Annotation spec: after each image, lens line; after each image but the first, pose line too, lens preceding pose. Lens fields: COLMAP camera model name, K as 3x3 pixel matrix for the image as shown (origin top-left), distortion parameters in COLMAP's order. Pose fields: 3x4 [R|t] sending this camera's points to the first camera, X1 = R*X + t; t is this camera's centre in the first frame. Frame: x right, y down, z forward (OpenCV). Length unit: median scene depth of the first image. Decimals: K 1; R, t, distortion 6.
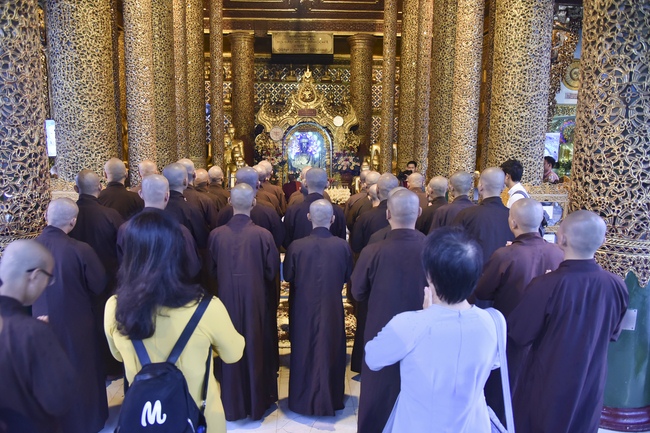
lens RADIAL K [[432.0, 0, 316.7], [0, 432.0, 219.4], [0, 0, 1]] dist [-0.046466, 0.006936]
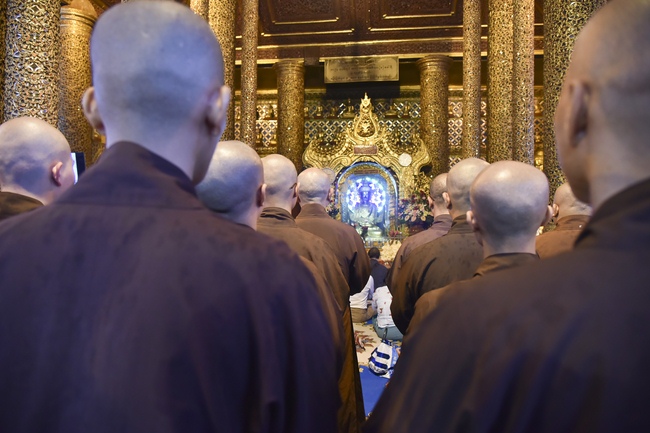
lens RADIAL K [[432.0, 0, 316.7], [0, 432.0, 219.4], [0, 0, 1]] dist [-0.046466, 0.006936]
pose [[0.985665, 0.002718, -0.168694, 0.023504], [-0.027185, 0.989363, -0.142905, -0.003684], [0.166511, 0.145442, 0.975254, 0.217627]]
